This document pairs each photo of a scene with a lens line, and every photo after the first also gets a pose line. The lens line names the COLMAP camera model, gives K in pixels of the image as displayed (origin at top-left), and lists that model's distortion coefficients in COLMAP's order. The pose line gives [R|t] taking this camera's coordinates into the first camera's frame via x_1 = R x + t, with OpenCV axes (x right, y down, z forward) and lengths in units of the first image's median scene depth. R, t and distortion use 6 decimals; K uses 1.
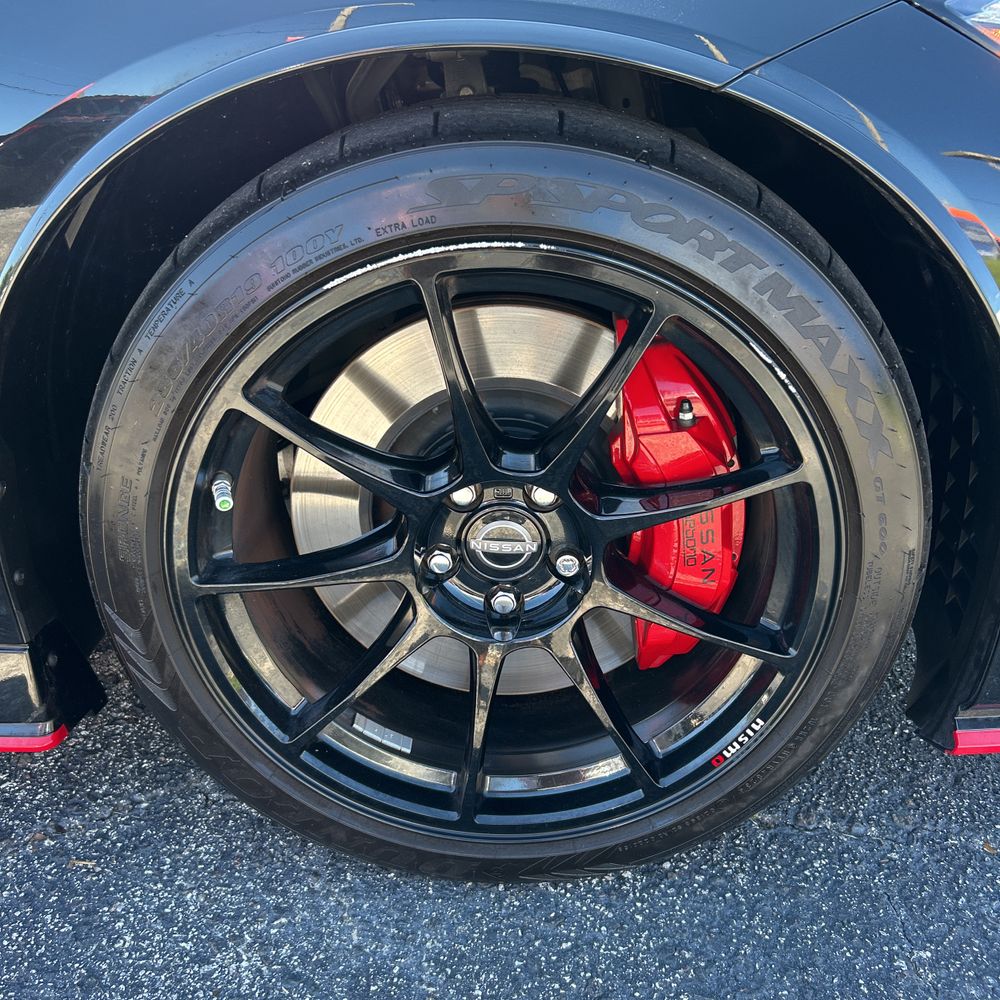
lens RADIAL K [[1016.5, 0, 500.0], [0, 1016.5, 500.0], [0, 0, 1]] dist [0.015563, -0.007133]
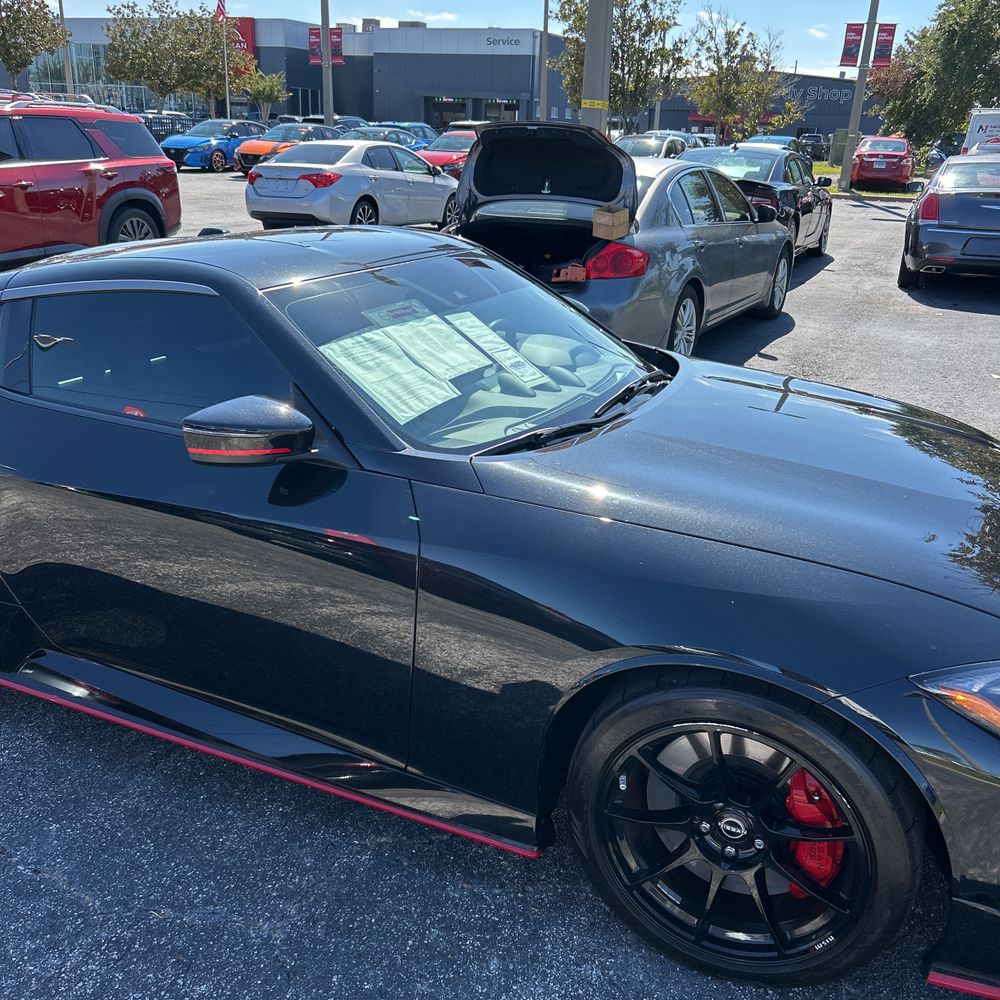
lens RADIAL K [[1016.5, 0, 500.0], [0, 1016.5, 500.0], [0, 0, 1]] dist [0.015563, -0.007133]
pose [[0.918465, 0.157120, -0.362954, 0.239847], [-0.193386, 0.978927, -0.065598, -0.429209], [0.344999, 0.130440, 0.929495, -1.443106]]
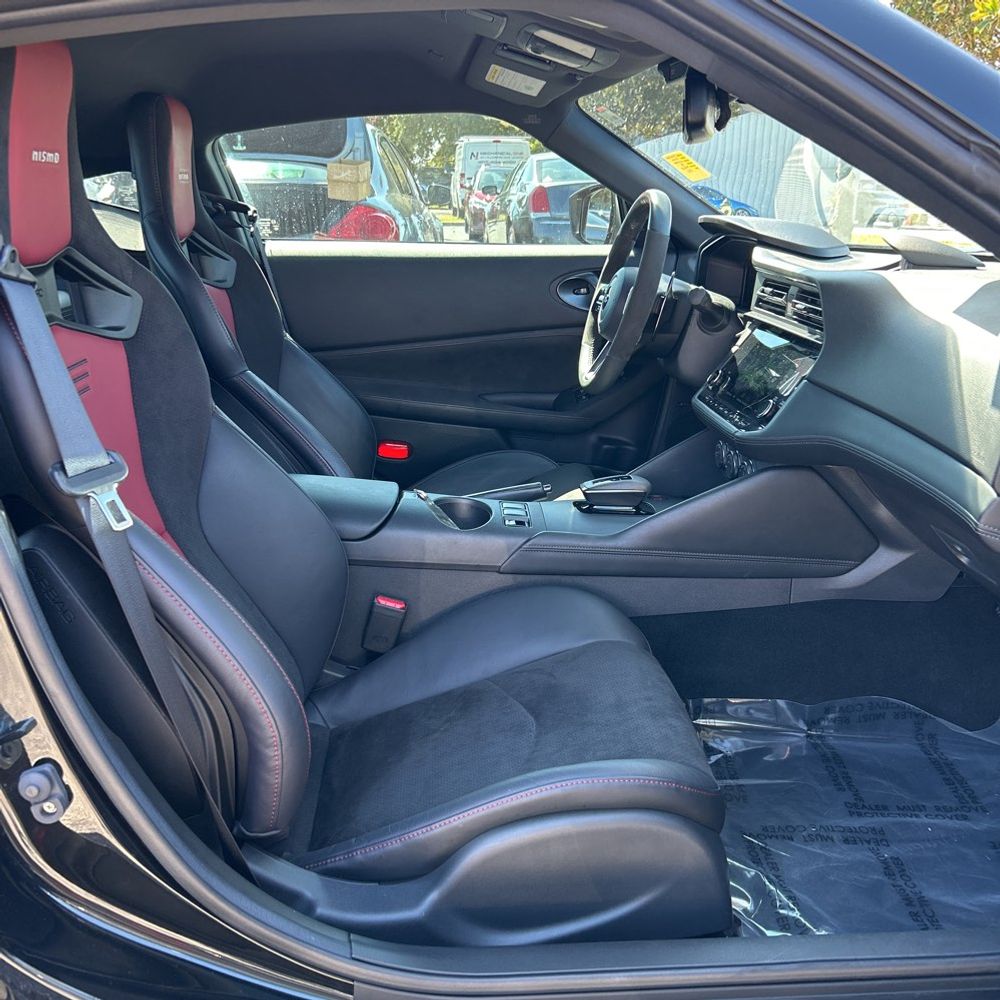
lens RADIAL K [[1016.5, 0, 500.0], [0, 1016.5, 500.0], [0, 0, 1]] dist [0.015563, -0.007133]
pose [[0.995133, -0.021618, 0.096138, -1.759881], [0.035769, 0.988339, -0.148008, -0.400326], [-0.091818, 0.150727, 0.984302, 0.025025]]
